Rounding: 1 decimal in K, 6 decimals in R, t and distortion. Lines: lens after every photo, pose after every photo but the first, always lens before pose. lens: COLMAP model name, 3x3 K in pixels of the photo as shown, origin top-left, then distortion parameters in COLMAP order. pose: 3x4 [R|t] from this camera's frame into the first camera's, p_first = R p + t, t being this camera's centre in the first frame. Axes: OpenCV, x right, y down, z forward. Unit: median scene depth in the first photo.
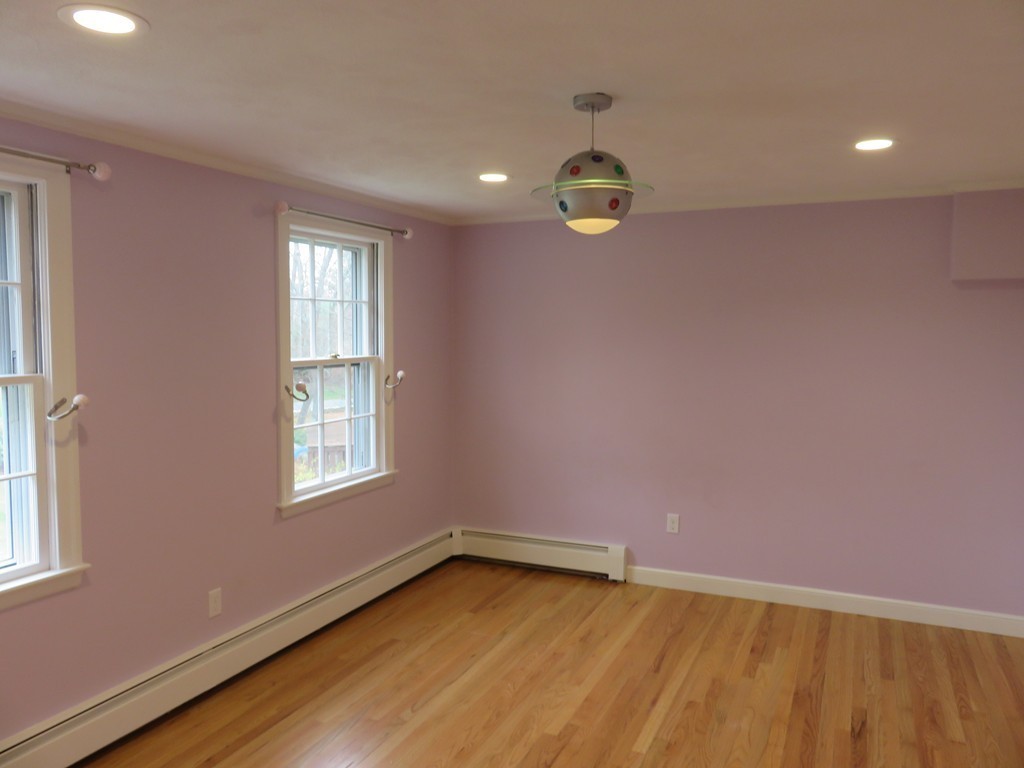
lens RADIAL K [[772.9, 0, 515.5], [0, 772.9, 380.3], [0, 0, 1]] dist [-0.001037, -0.001023]
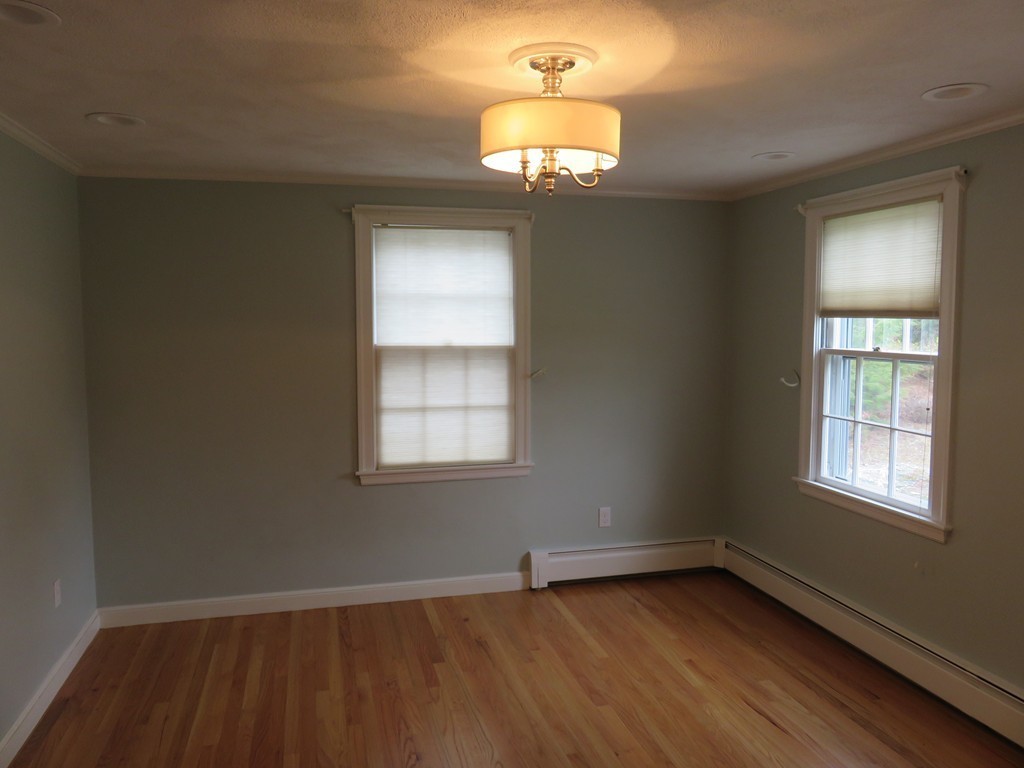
lens RADIAL K [[772.9, 0, 515.5], [0, 772.9, 380.3], [0, 0, 1]] dist [-0.001037, -0.001023]
pose [[-0.773375, 0.044016, -0.632419, 0.664141], [-0.050986, 0.990037, 0.131256, -0.095741], [0.631896, 0.133754, -0.763425, 1.502192]]
